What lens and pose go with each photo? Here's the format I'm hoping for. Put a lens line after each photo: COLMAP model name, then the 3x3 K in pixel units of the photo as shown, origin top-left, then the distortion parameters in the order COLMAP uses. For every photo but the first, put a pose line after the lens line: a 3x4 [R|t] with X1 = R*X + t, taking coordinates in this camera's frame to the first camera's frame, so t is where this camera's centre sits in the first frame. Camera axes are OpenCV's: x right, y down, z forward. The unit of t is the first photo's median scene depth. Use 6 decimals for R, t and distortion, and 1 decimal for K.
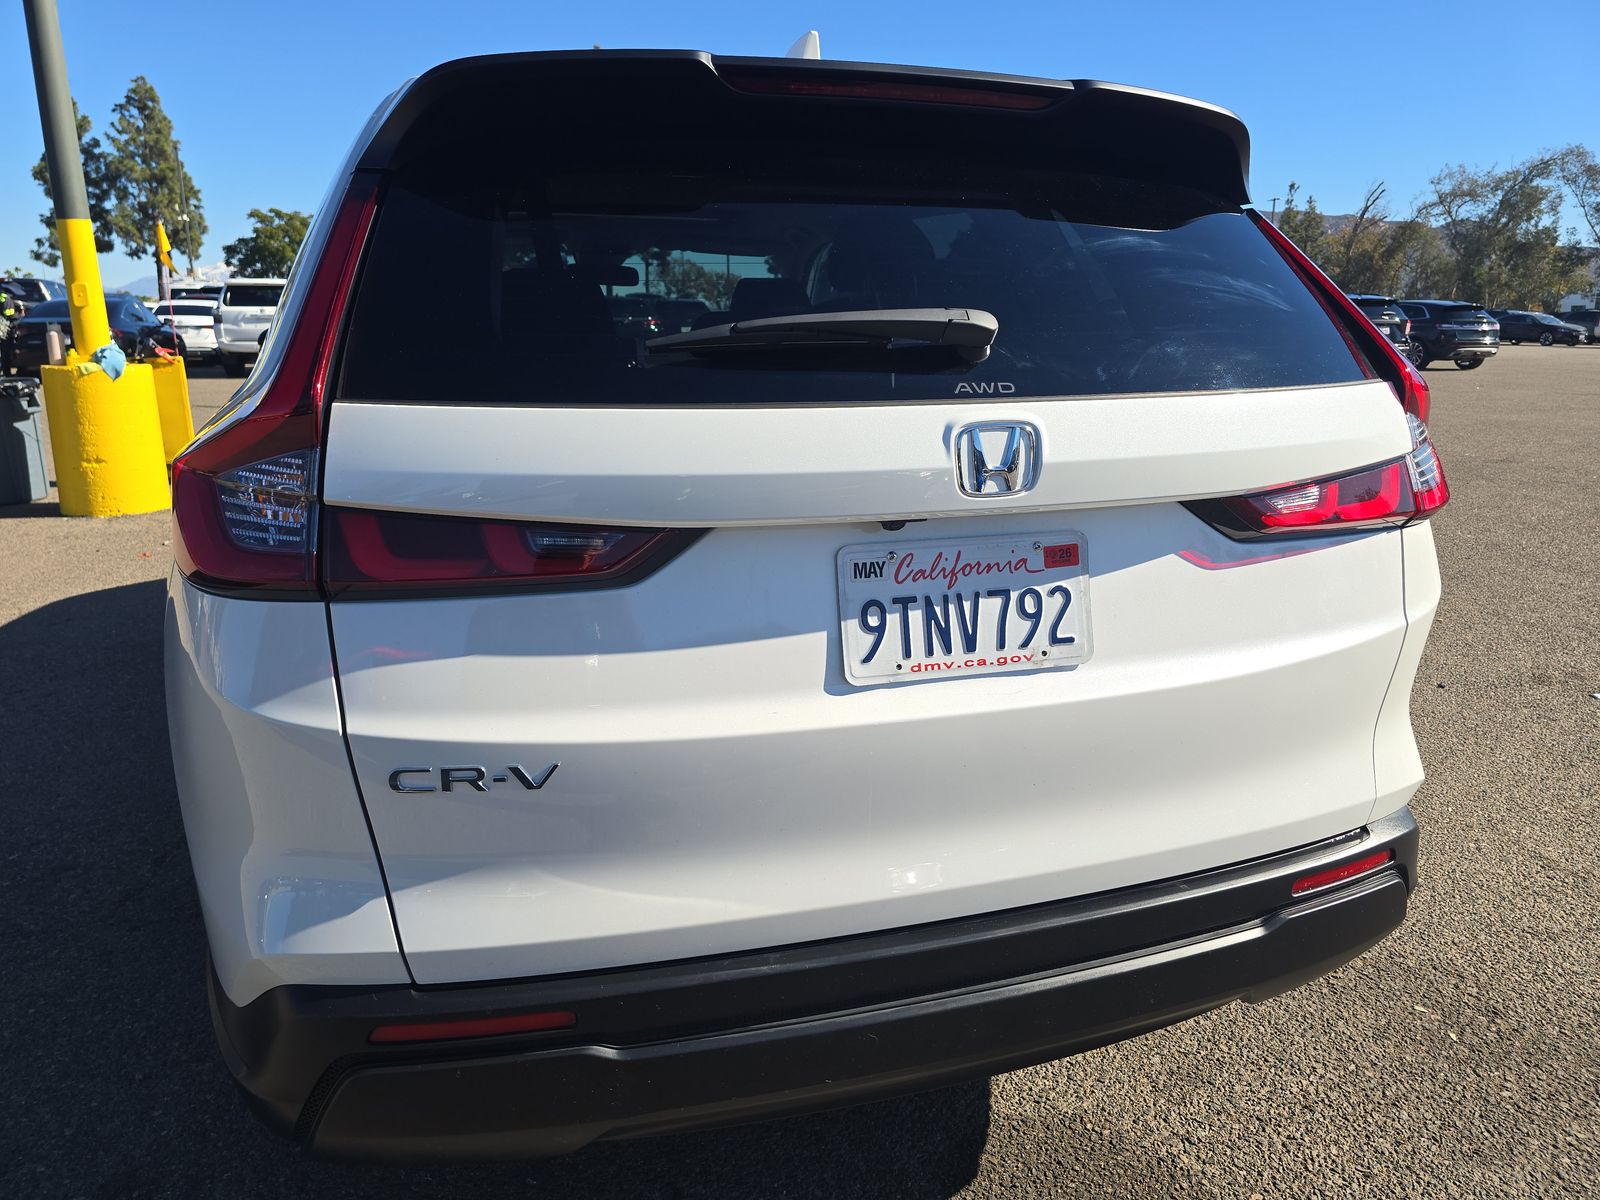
lens RADIAL K [[1079.5, 0, 780.1], [0, 1079.5, 595.1], [0, 0, 1]] dist [0.074524, -0.070307]
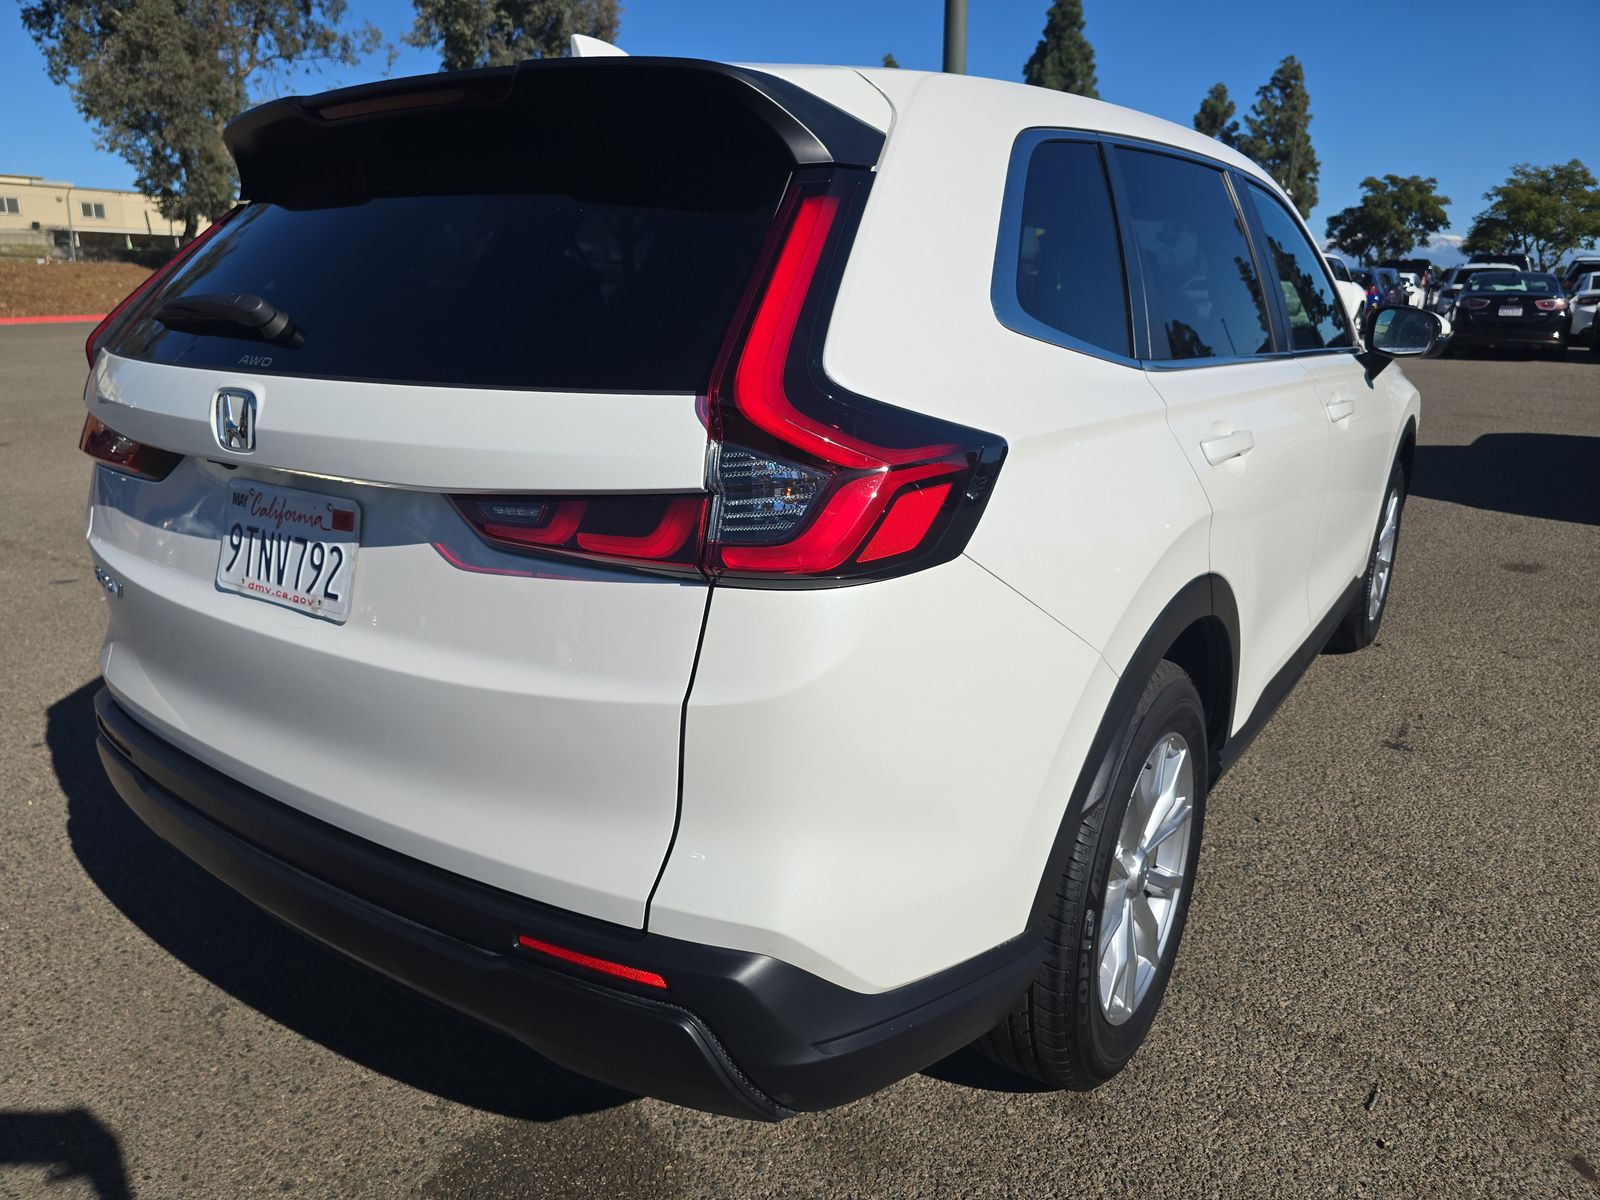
lens RADIAL K [[1120.7, 0, 800.0], [0, 1120.7, 600.0], [0, 0, 1]] dist [0.005536, -0.022750]
pose [[0.588028, 0.215805, -0.779520, 1.445763], [-0.197661, 0.972870, 0.120227, -0.187471], [0.784317, 0.083384, 0.614730, 0.680596]]
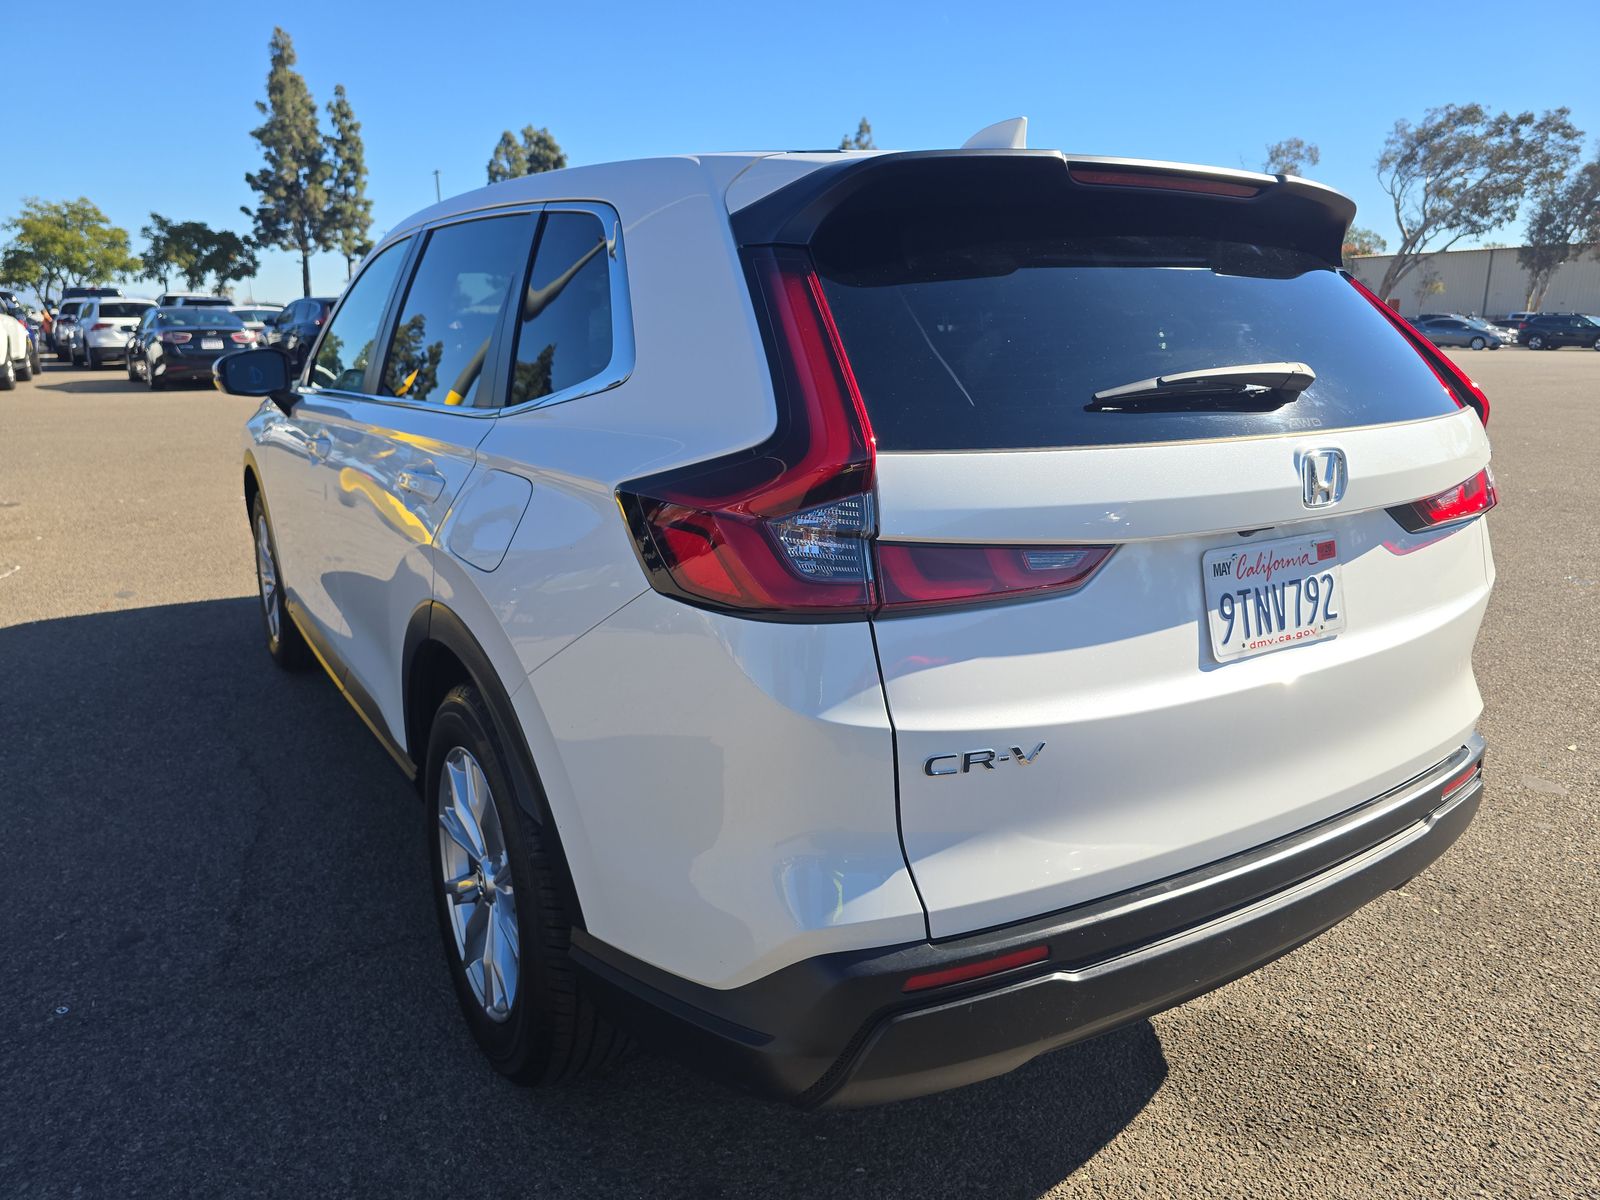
lens RADIAL K [[1081.3, 0, 800.0], [0, 1081.3, 600.0], [0, 0, 1]] dist [0.070255, -0.081382]
pose [[0.968259, -0.060551, 0.242502, -0.665850], [0.060193, 0.998147, 0.008892, -0.027233], [-0.242591, 0.005987, 0.970110, -0.102412]]
